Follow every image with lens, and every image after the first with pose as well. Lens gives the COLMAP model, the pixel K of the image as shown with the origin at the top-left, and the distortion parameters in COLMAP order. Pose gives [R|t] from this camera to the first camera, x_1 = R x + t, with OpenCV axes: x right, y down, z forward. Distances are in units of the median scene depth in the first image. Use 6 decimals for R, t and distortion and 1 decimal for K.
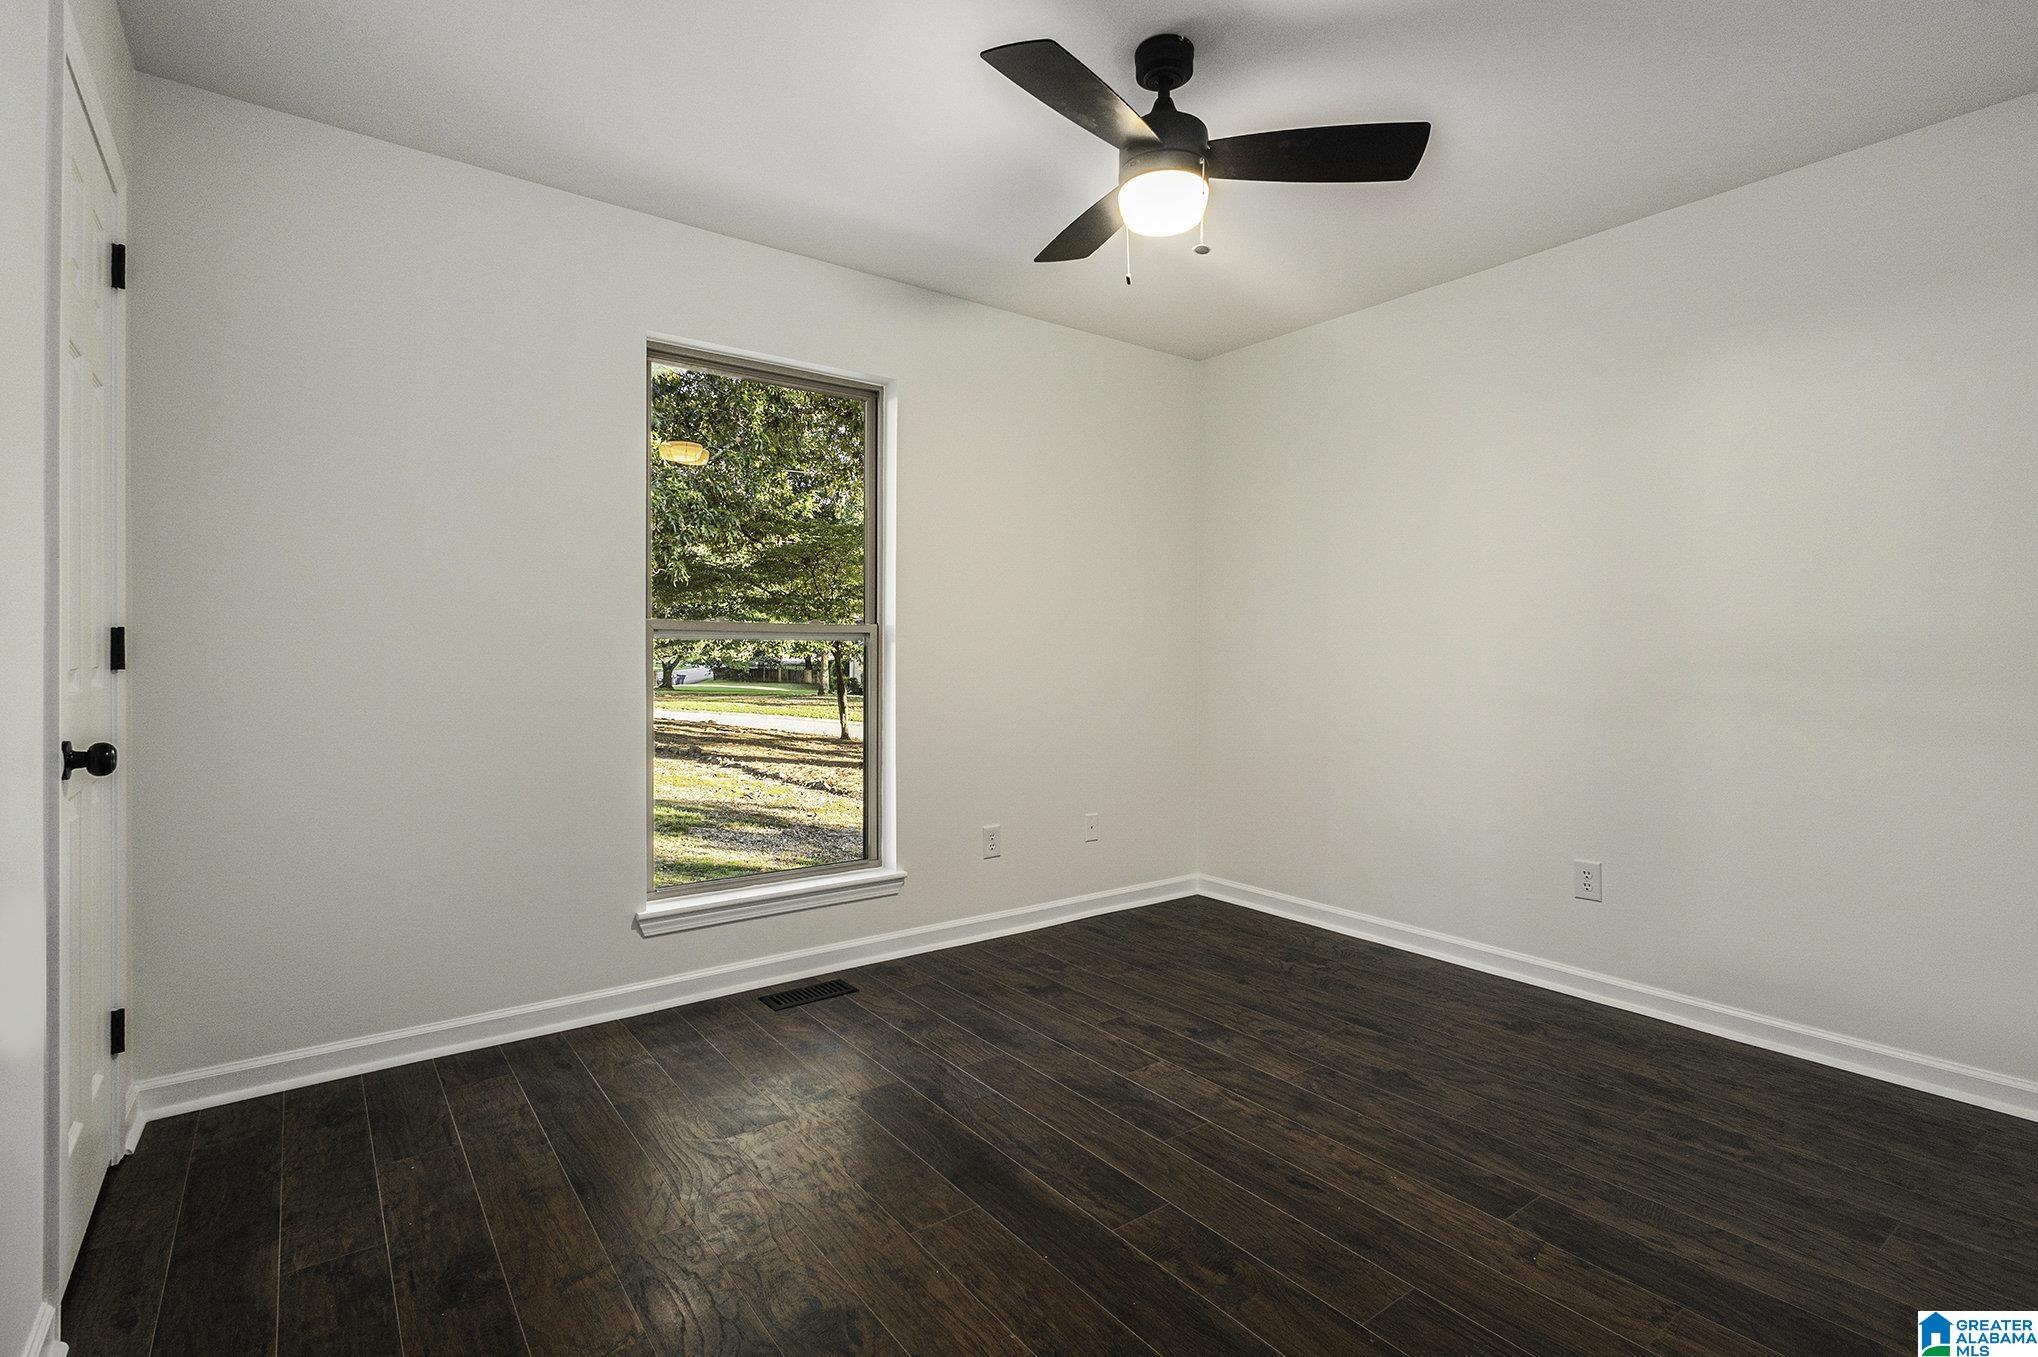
lens RADIAL K [[923.8, 0, 1018.0], [0, 923.8, 668.7], [0, 0, 1]] dist [0.000215, 0.000076]
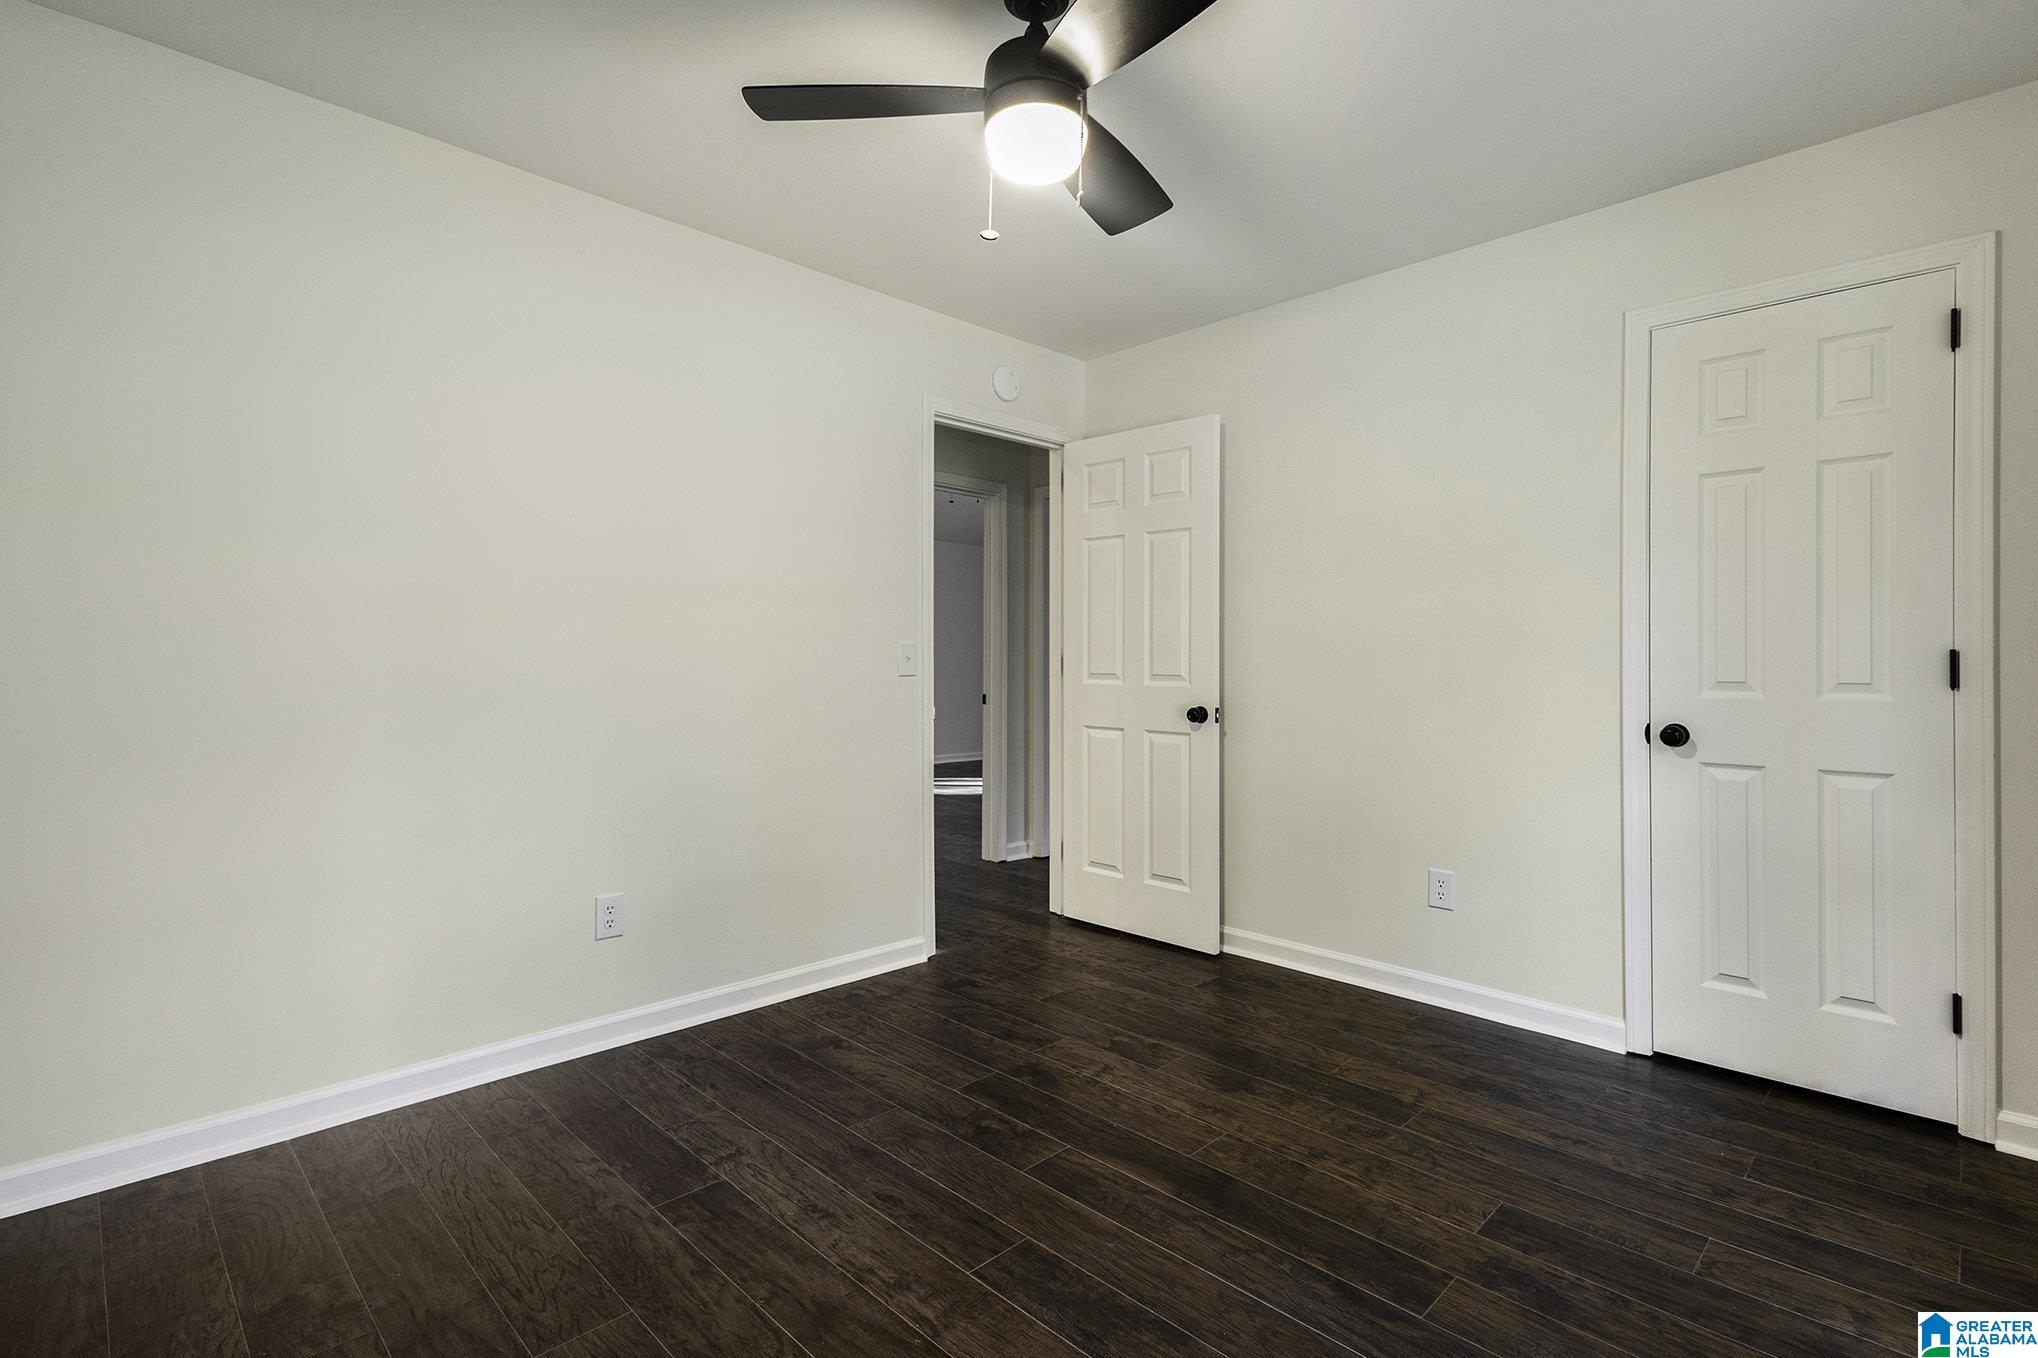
lens RADIAL K [[923.8, 0, 1010.1], [0, 923.8, 673.7], [0, 0, 1]] dist [0.000215, 0.000076]
pose [[-0.990370, -0.006636, -0.138289, 0.320498], [-0.010242, 0.999625, 0.025385, -0.036206], [0.138068, 0.026557, -0.990067, 1.988739]]
